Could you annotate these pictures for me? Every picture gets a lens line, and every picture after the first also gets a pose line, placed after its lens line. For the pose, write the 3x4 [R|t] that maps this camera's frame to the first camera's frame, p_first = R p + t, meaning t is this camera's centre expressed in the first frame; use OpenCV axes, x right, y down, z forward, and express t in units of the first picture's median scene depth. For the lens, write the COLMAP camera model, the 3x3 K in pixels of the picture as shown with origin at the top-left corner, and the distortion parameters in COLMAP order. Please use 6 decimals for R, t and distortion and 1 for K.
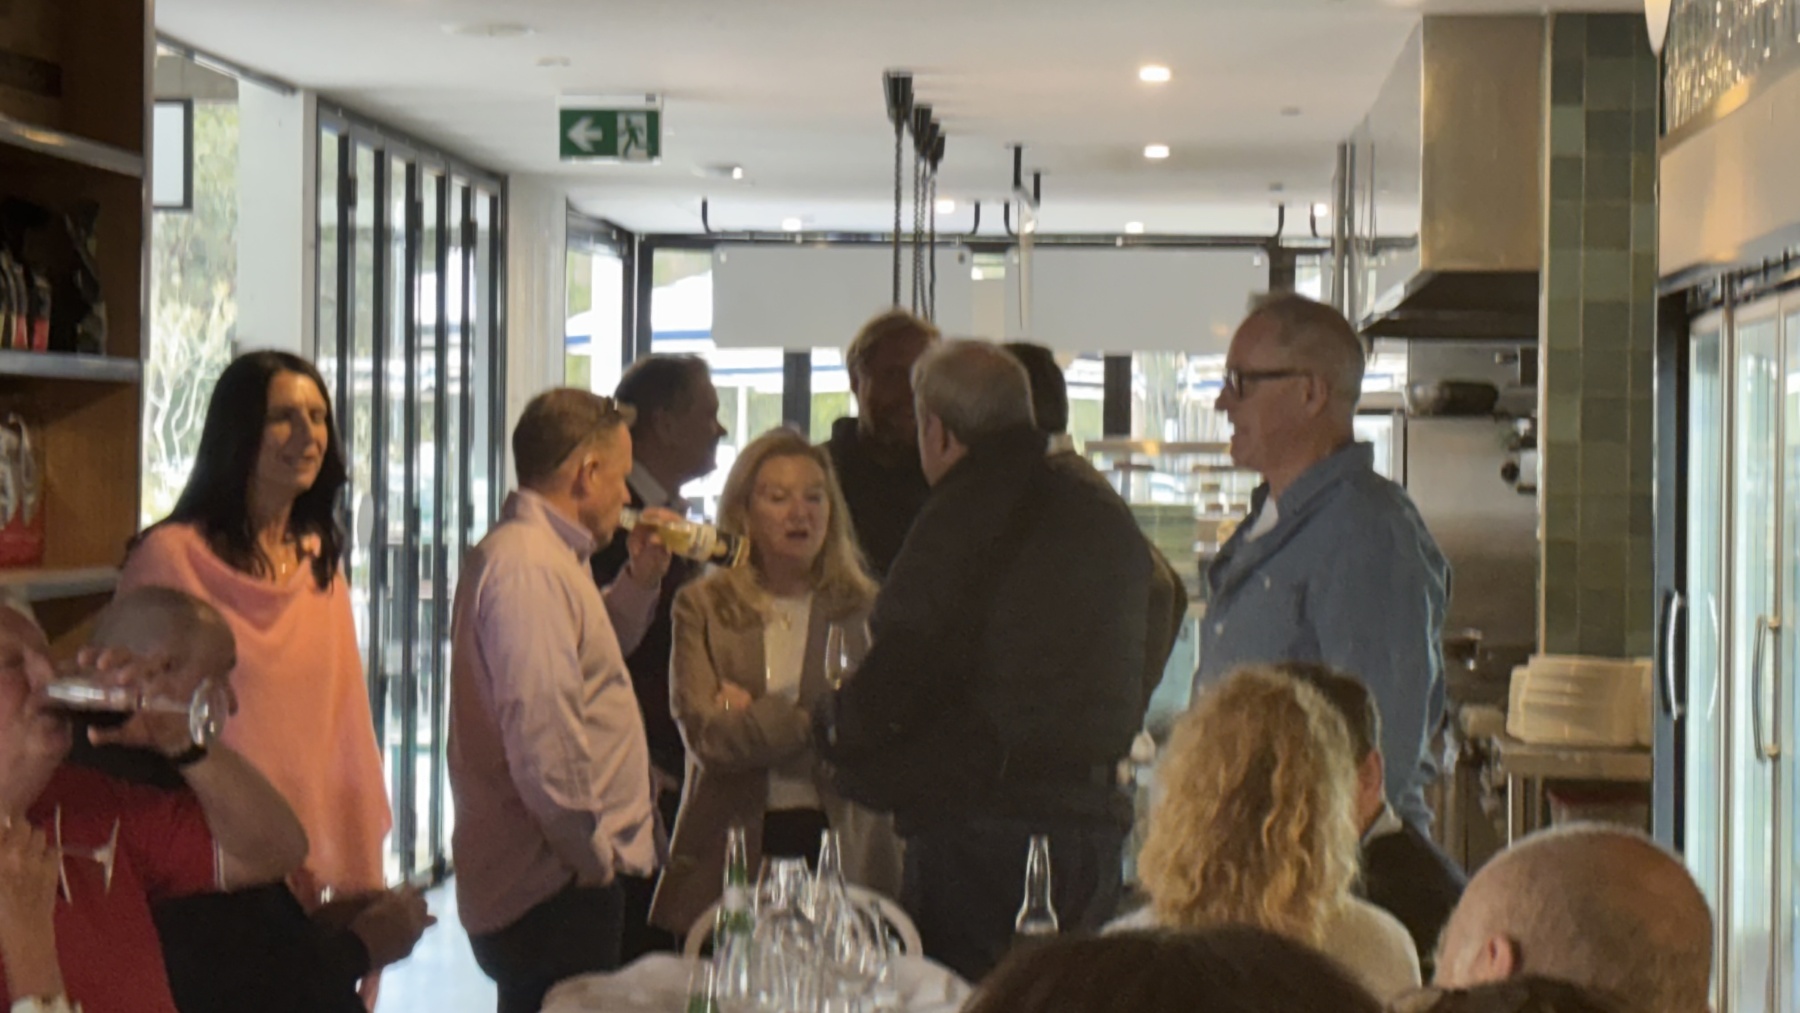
lens RADIAL K [[4707.0, 0, 900.0], [0, 4707.0, 506.5], [0, 0, 1]] dist [0.366075, -0.299615]
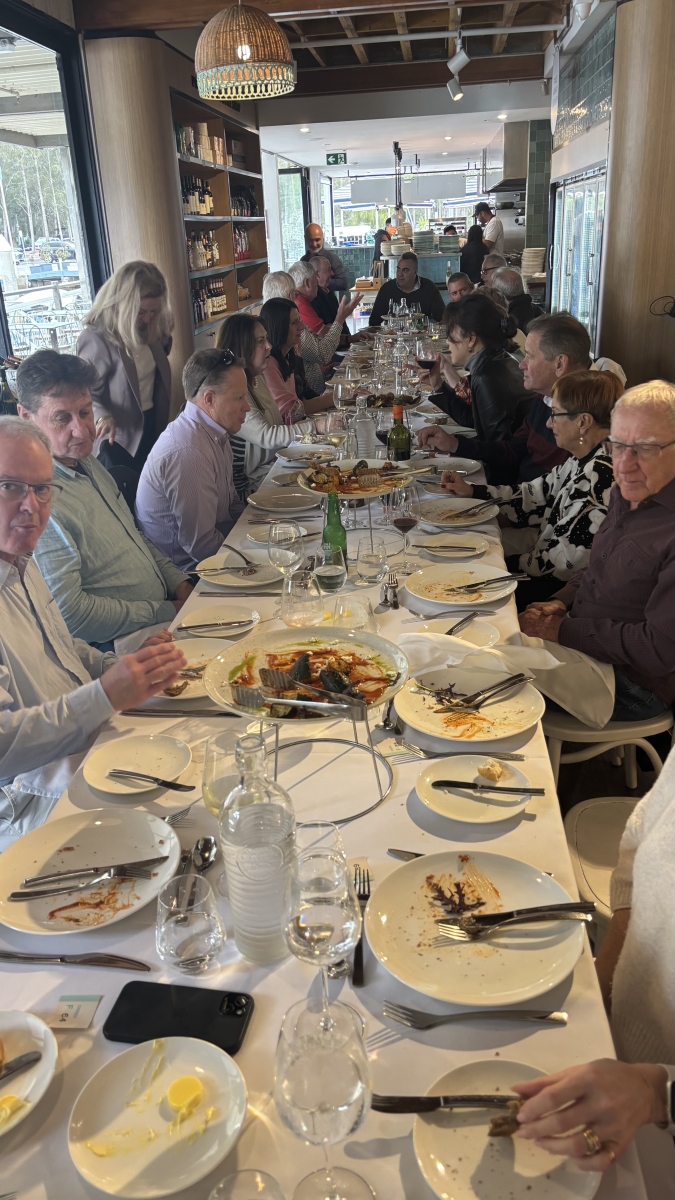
lens RADIAL K [[985.0, 0, 337.5], [0, 985.0, 600.0], [0, 0, 1]] dist [0.093532, 0.007739]
pose [[0.997823, -0.042460, -0.050468, -0.040101], [0.057143, 0.938658, 0.340083, -0.003881], [0.032932, -0.342226, 0.939040, -0.214342]]
